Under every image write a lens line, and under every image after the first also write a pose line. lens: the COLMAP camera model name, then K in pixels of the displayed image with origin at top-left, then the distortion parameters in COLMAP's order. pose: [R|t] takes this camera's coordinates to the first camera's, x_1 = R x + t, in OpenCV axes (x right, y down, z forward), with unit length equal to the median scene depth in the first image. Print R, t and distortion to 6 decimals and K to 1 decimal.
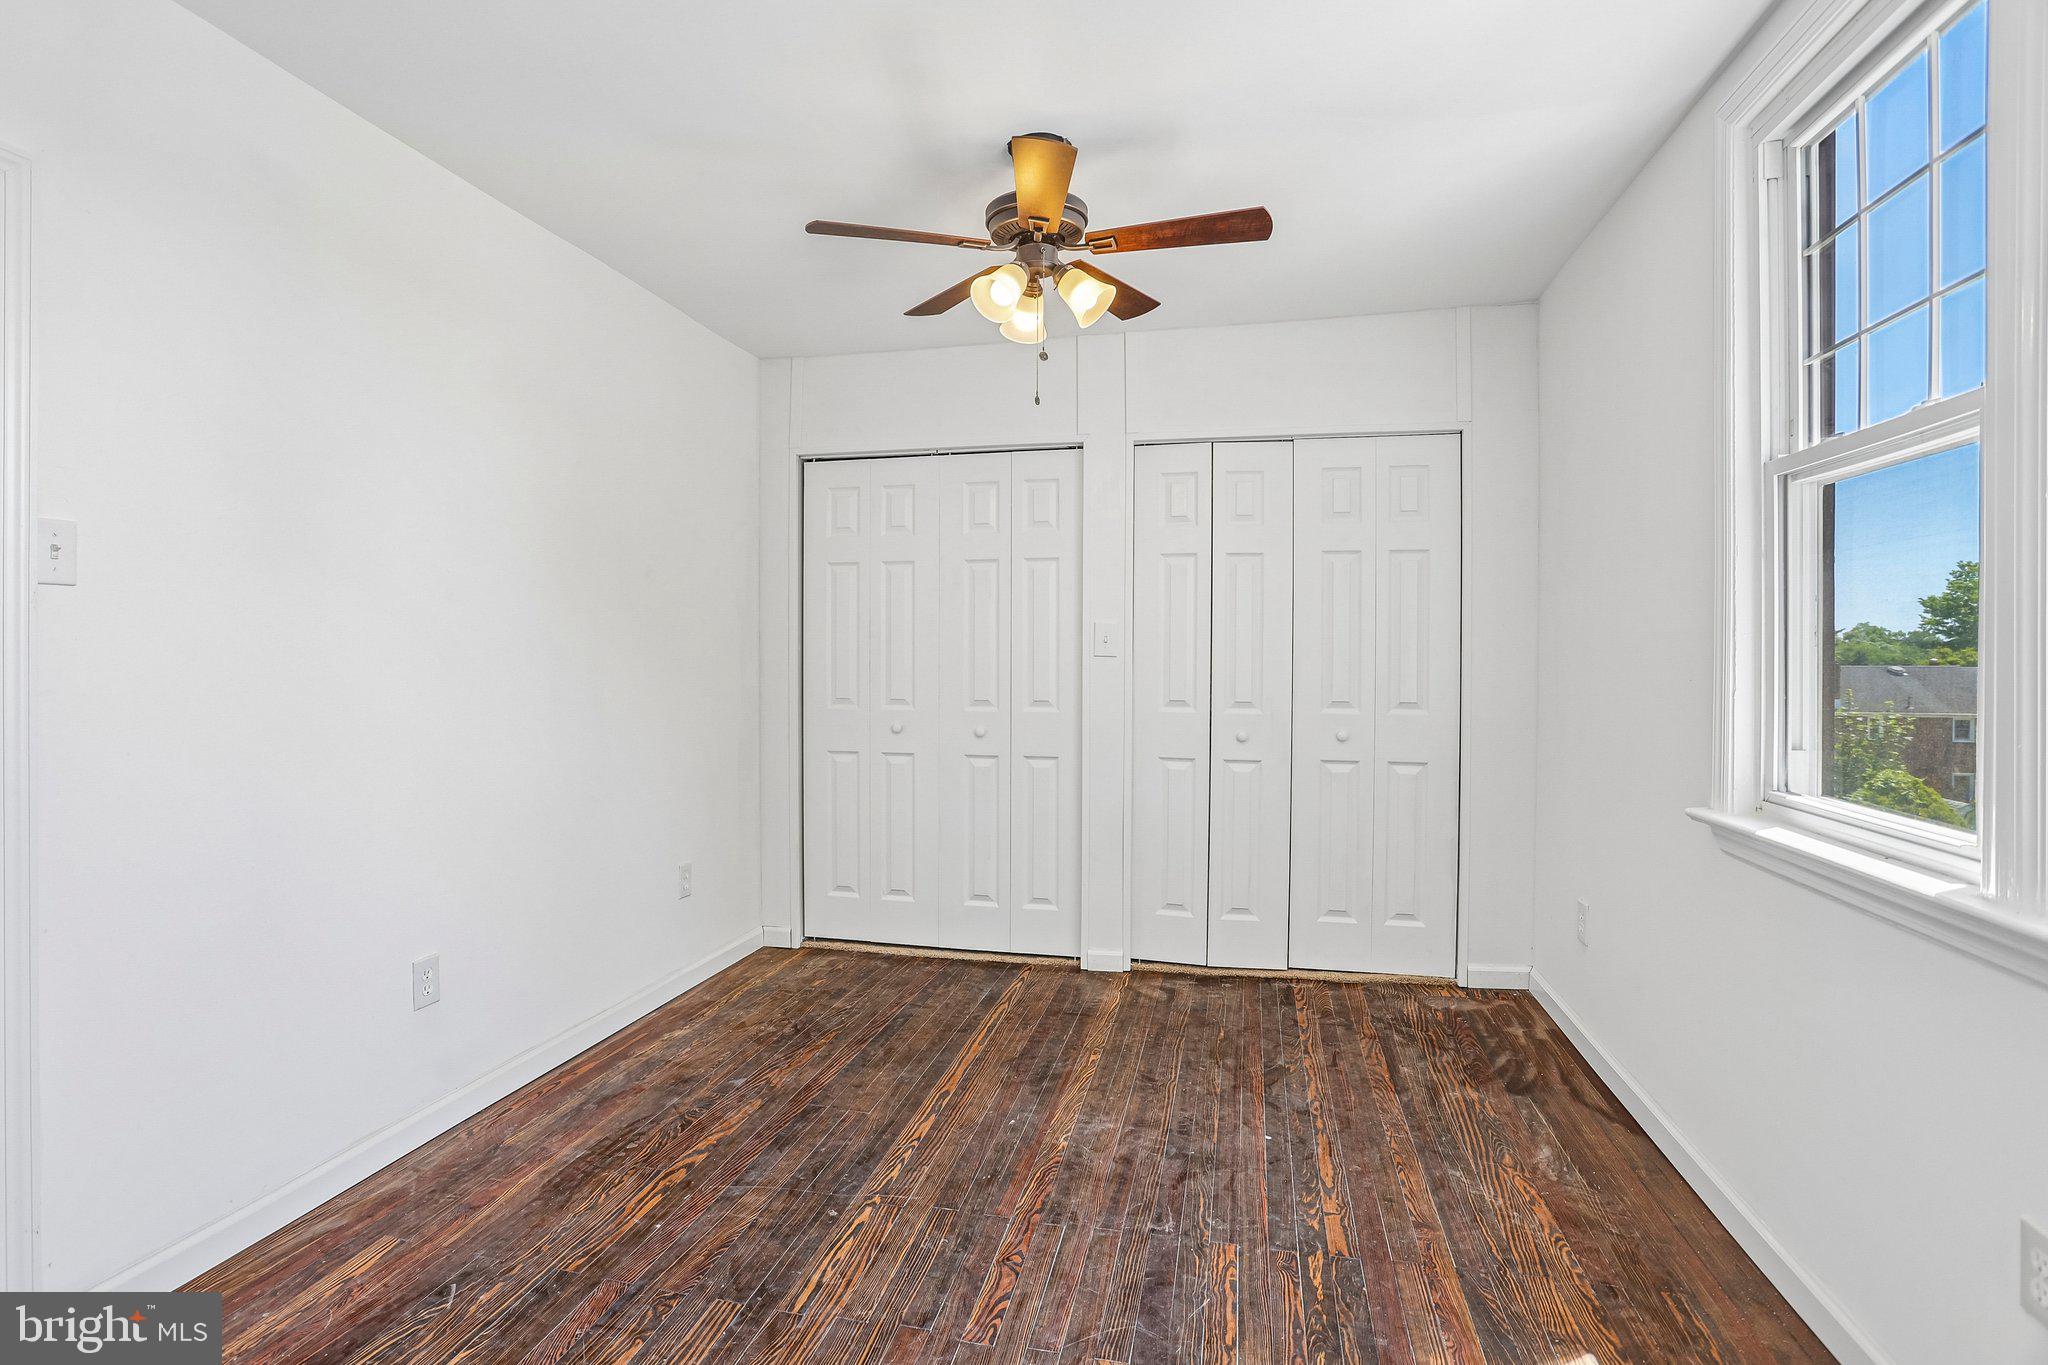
lens RADIAL K [[1004.8, 0, 1011.2], [0, 1004.8, 660.8], [0, 0, 1]] dist [-0.056665, 0.021306]
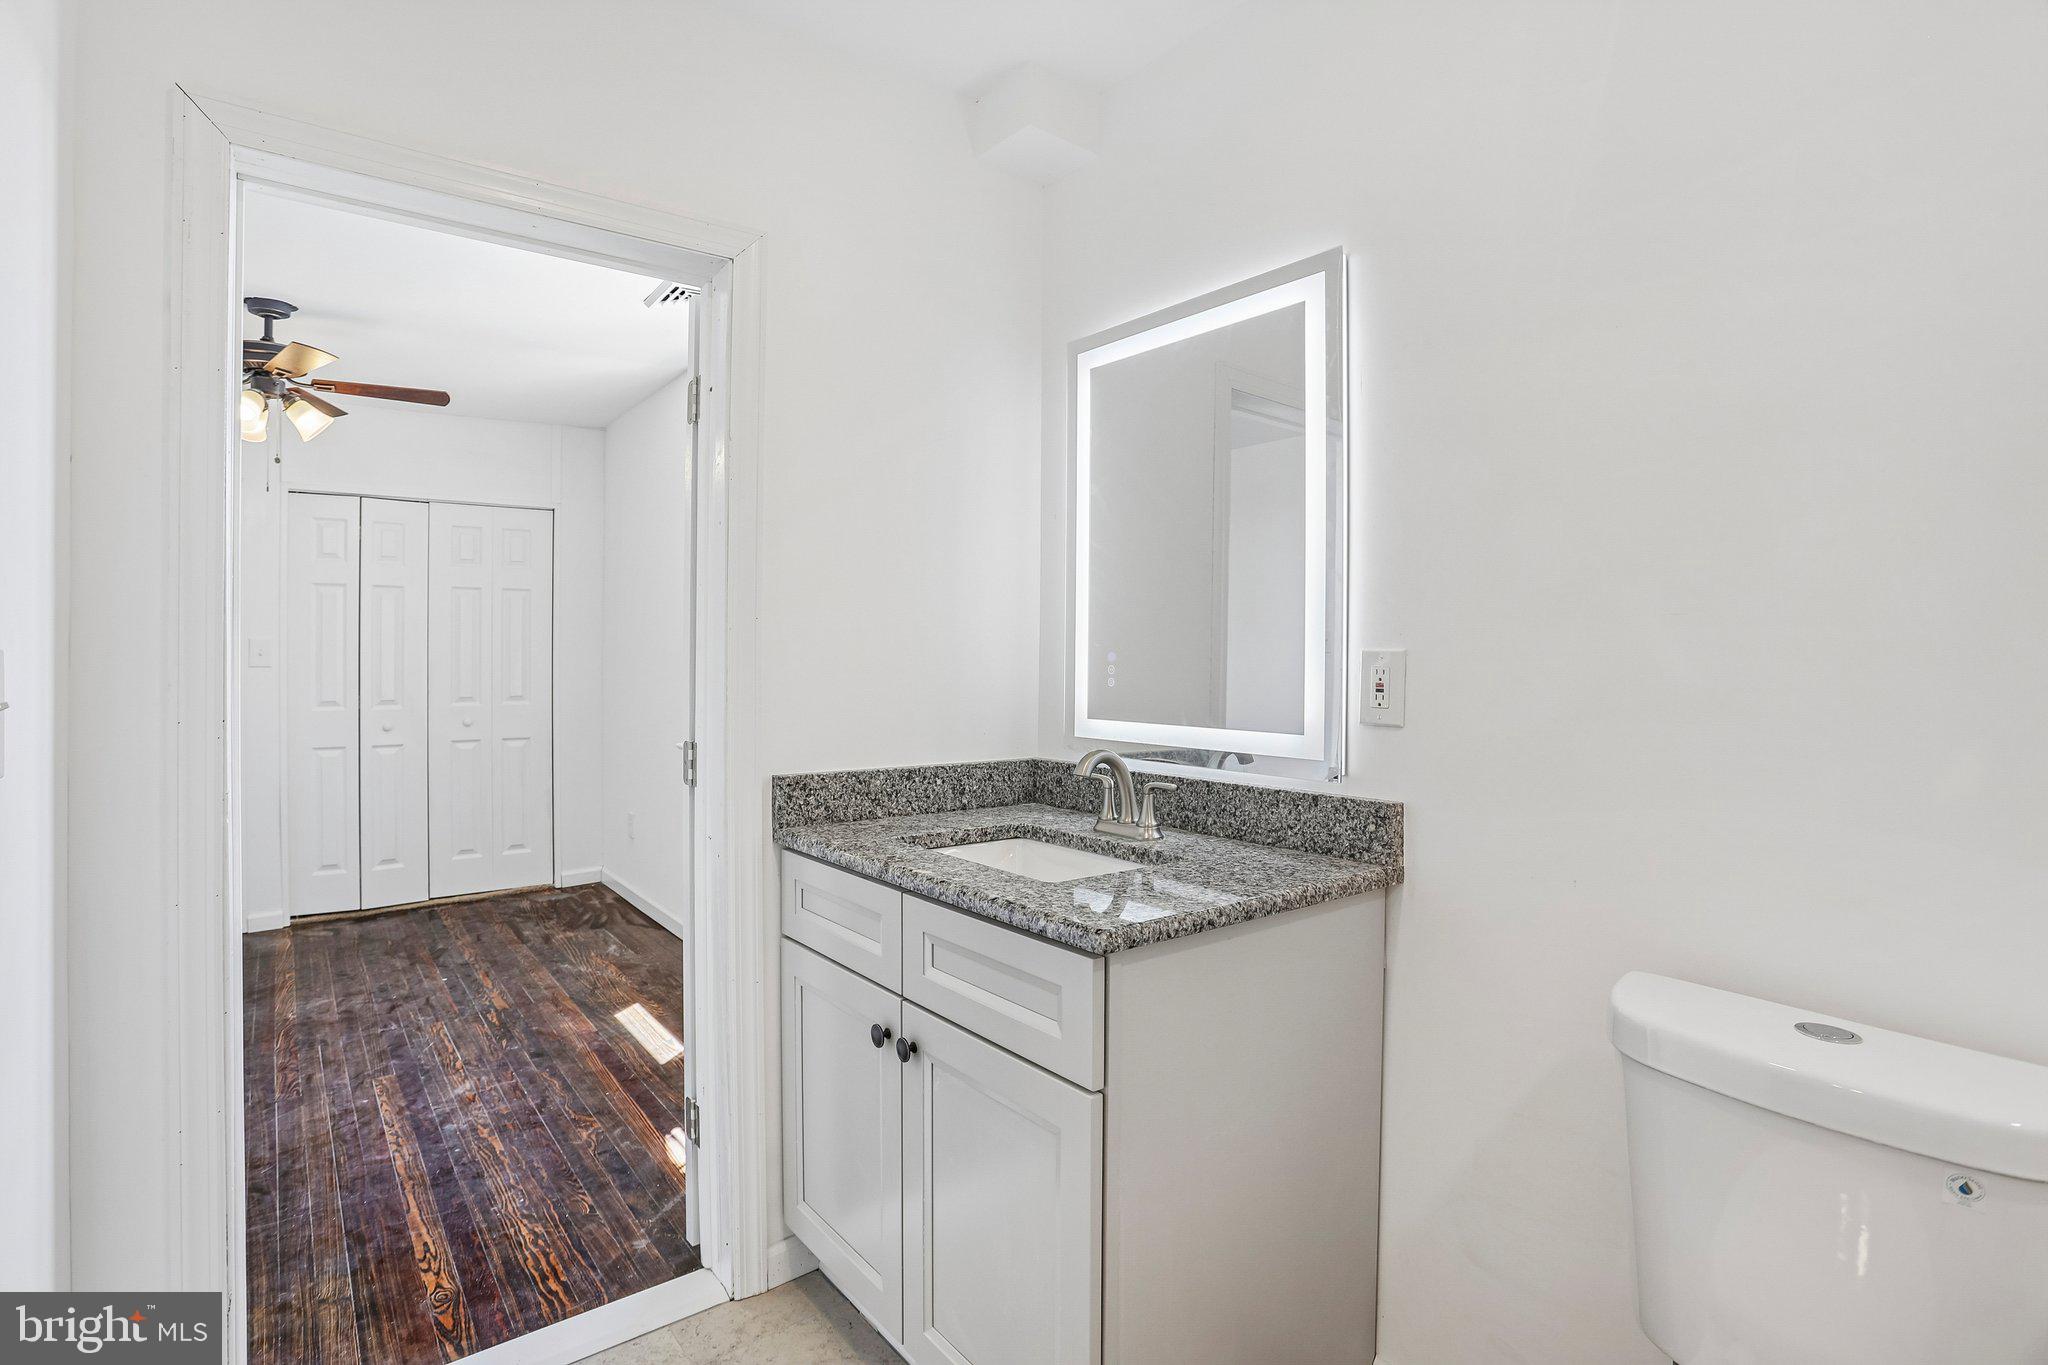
lens RADIAL K [[1004.8, 0, 990.2], [0, 1004.8, 647.8], [0, 0, 1]] dist [-0.056665, 0.021306]
pose [[0.654284, -0.001799, 0.756246, -0.302762], [0.007671, 0.999962, -0.004258, -0.021339], [-0.756210, 0.008587, 0.654273, -0.576063]]
